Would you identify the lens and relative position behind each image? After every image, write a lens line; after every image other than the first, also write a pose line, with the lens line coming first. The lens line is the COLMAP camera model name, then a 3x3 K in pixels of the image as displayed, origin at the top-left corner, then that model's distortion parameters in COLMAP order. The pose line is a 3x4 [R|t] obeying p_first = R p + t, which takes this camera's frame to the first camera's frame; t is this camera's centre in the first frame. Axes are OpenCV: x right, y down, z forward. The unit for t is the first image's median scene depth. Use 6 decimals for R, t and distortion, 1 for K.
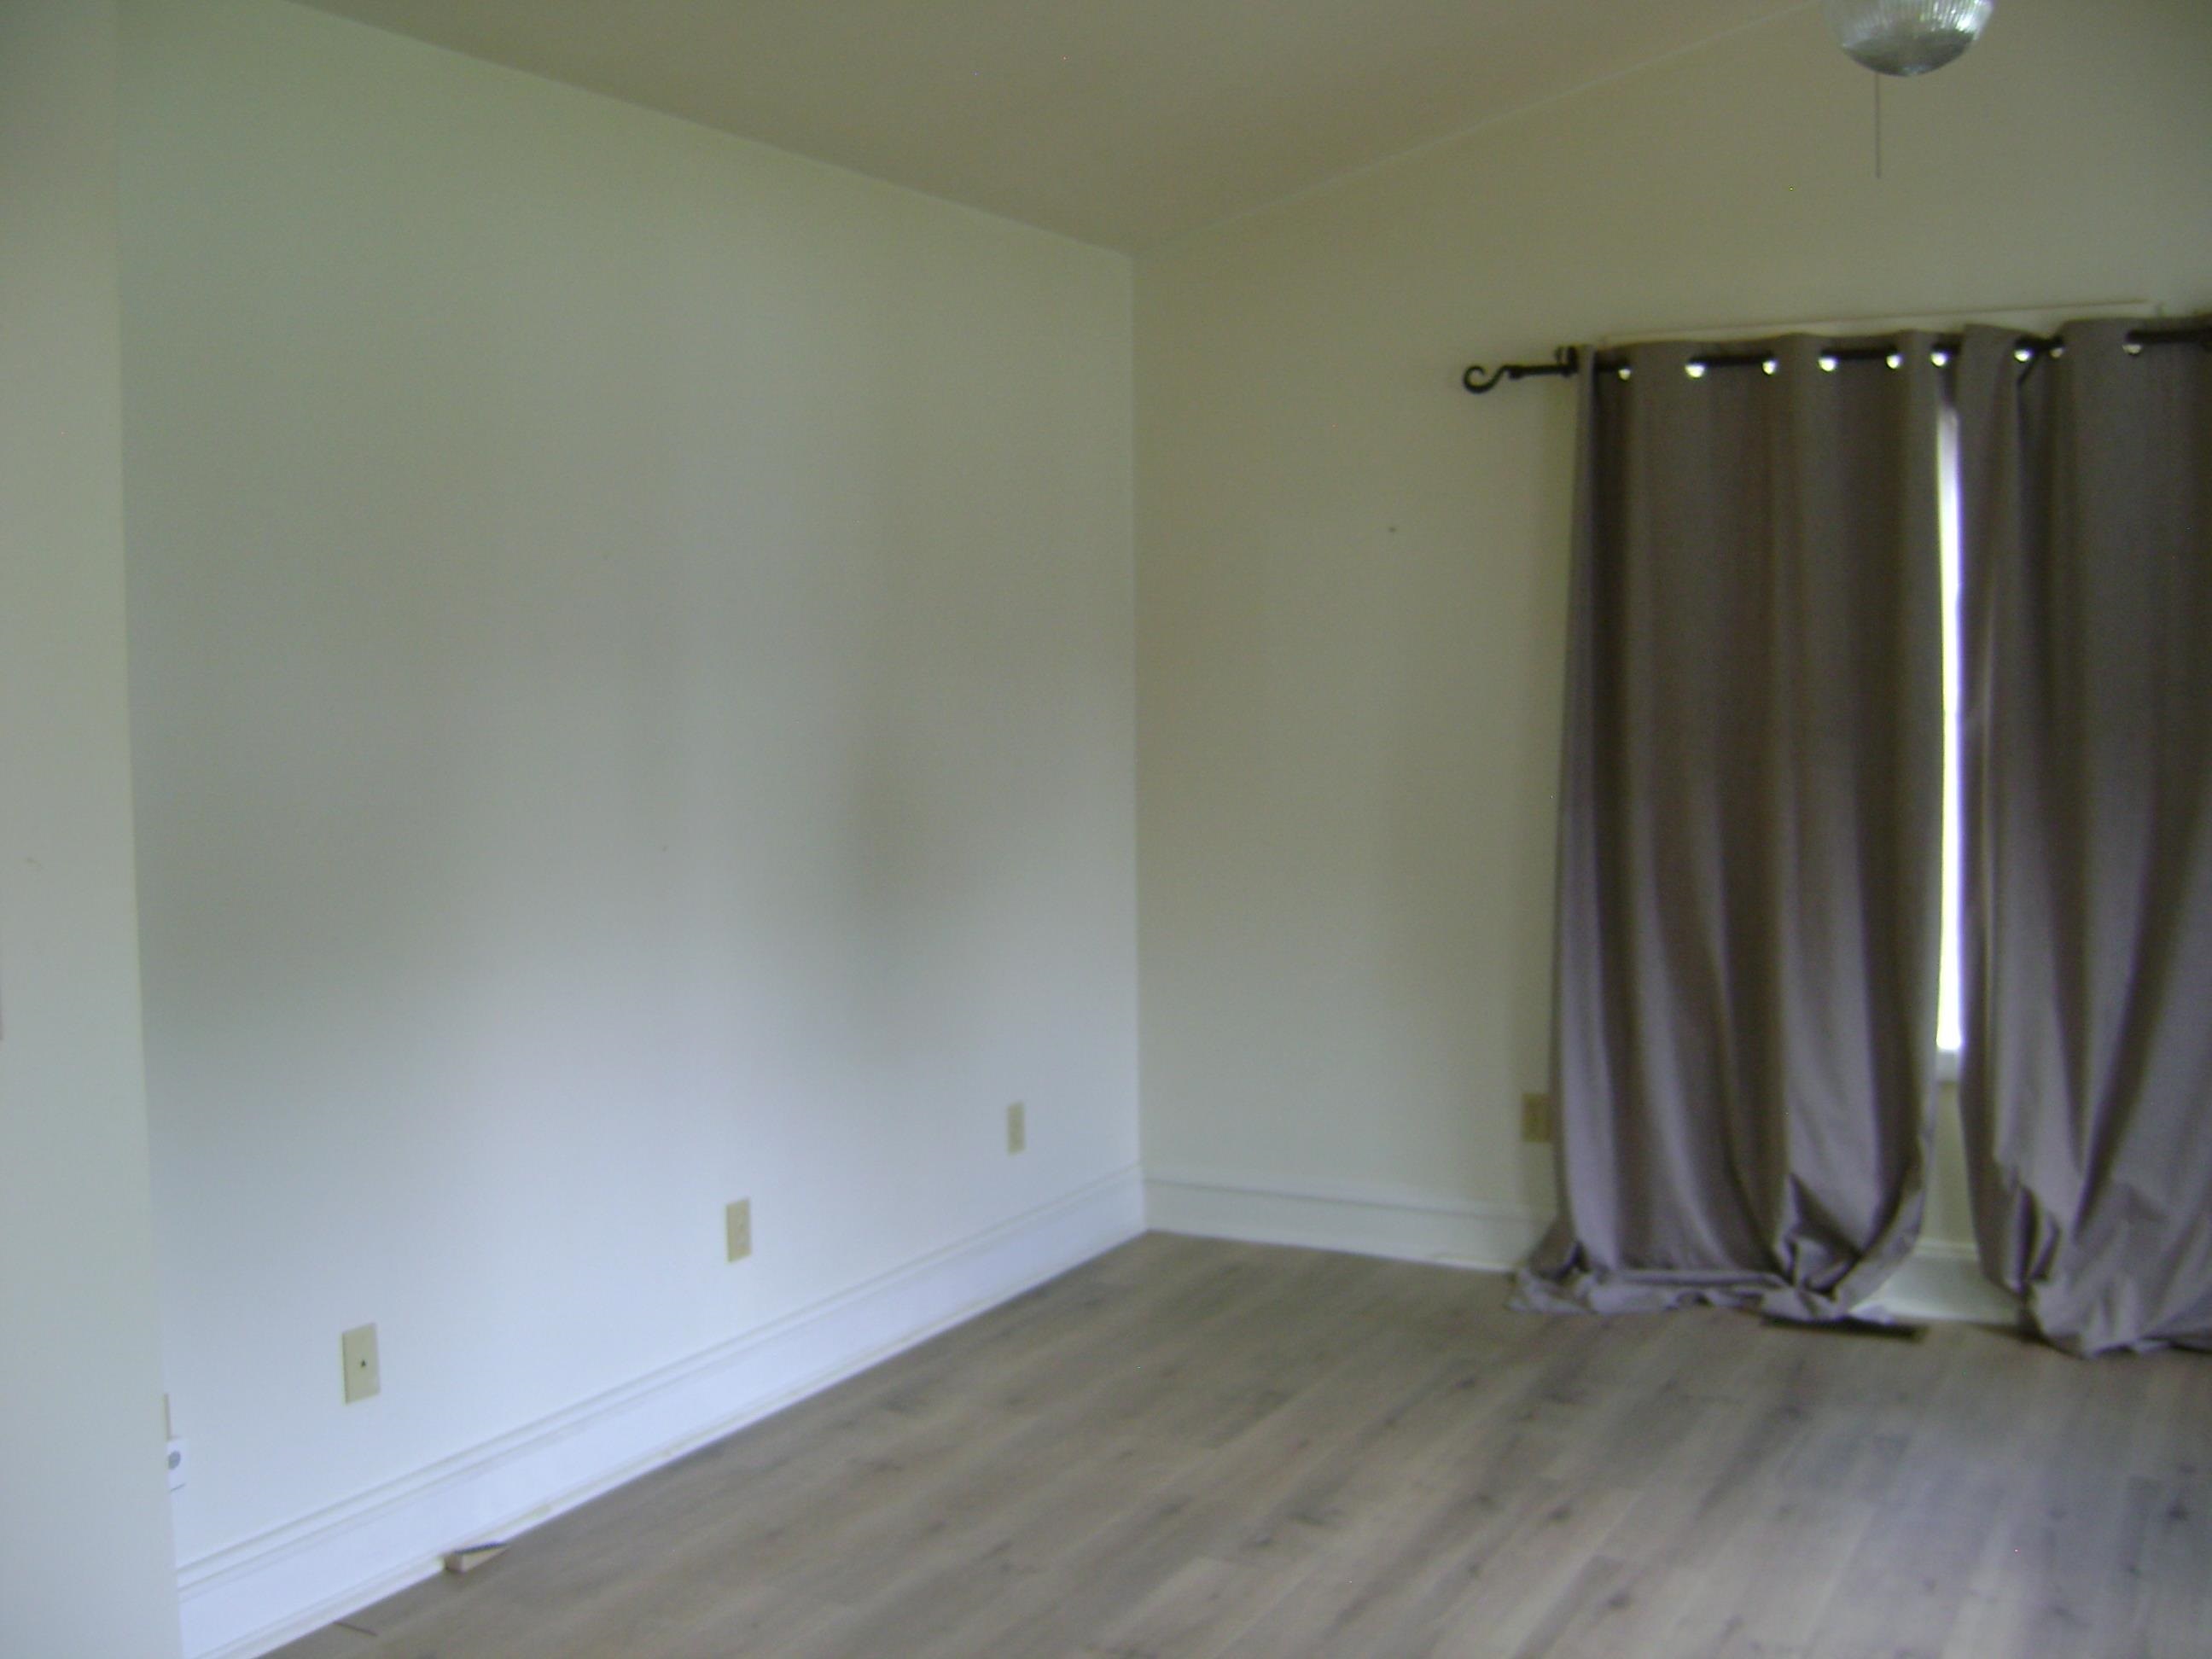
lens RADIAL K [[2266.9, 0, 1115.3], [0, 2266.9, 820.4], [0, 0, 1]] dist [-0.116084, 0.000000]
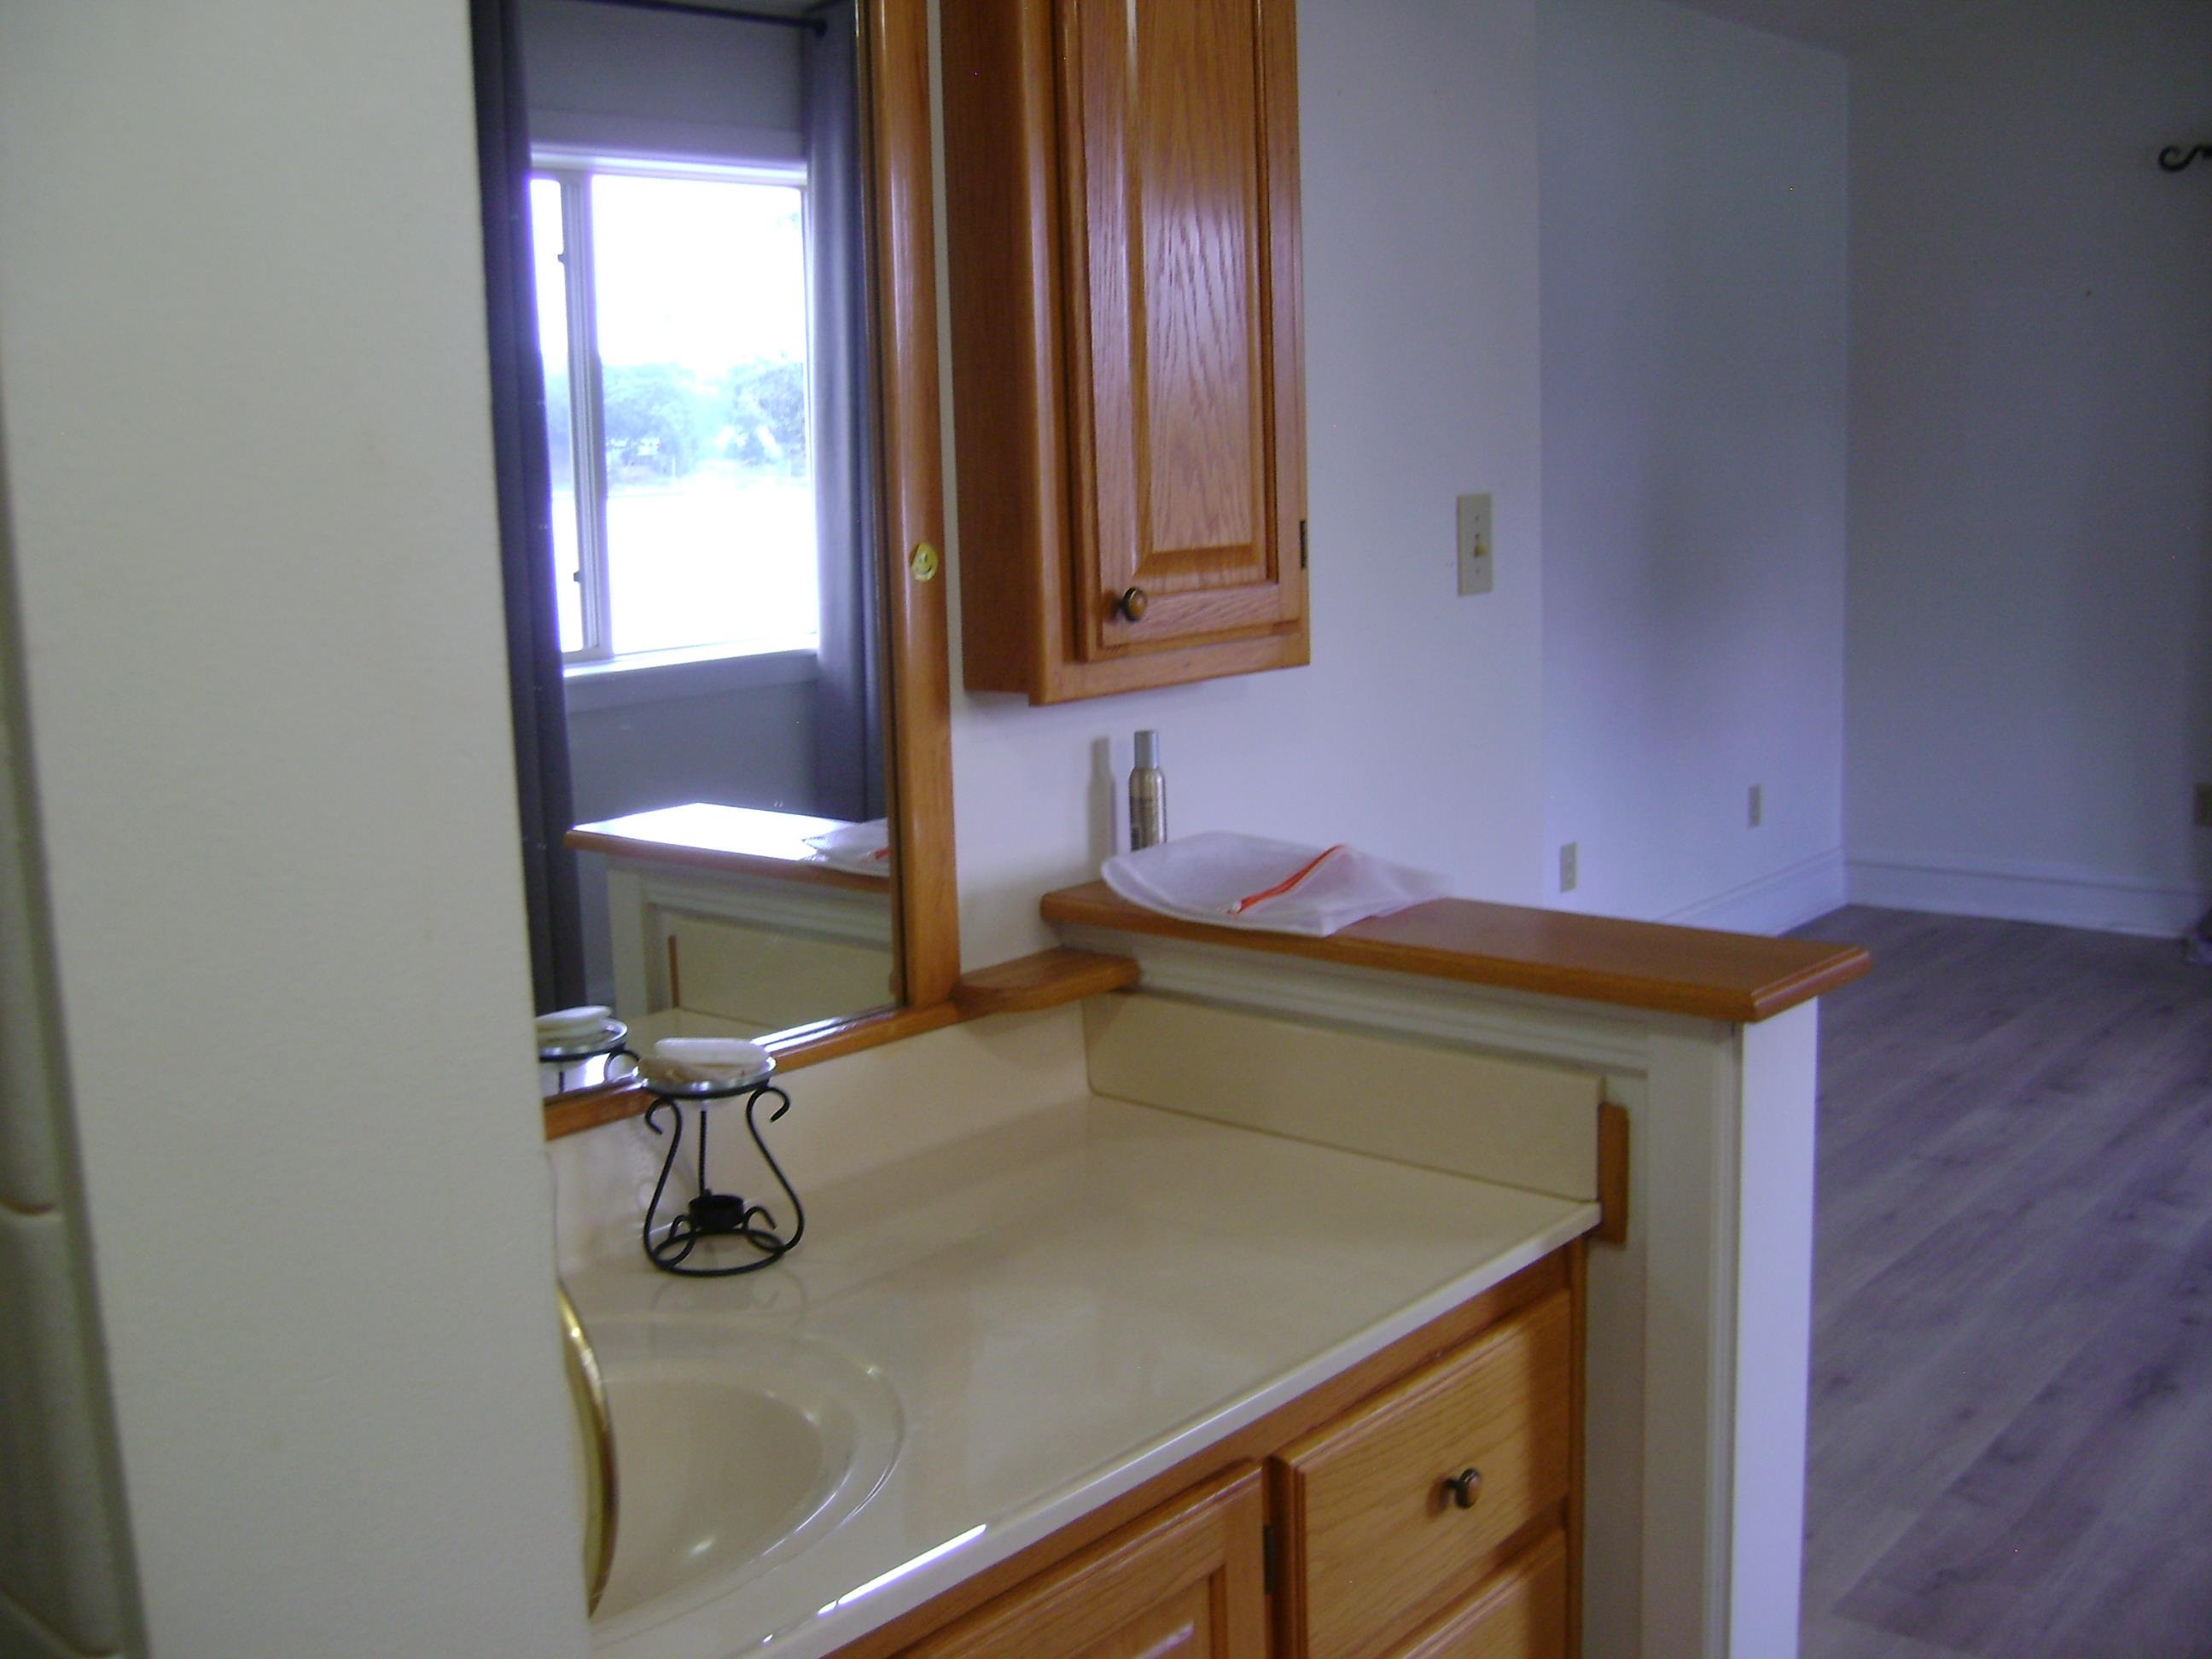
lens RADIAL K [[2266.9, 0, 1098.7], [0, 2266.9, 832.6], [0, 0, 1]] dist [-0.116084, 0.000000]
pose [[0.976728, 0.014895, -0.213963, -0.129833], [0.005927, 0.995330, 0.096346, 0.034626], [0.214399, -0.095372, 0.972079, -0.225038]]
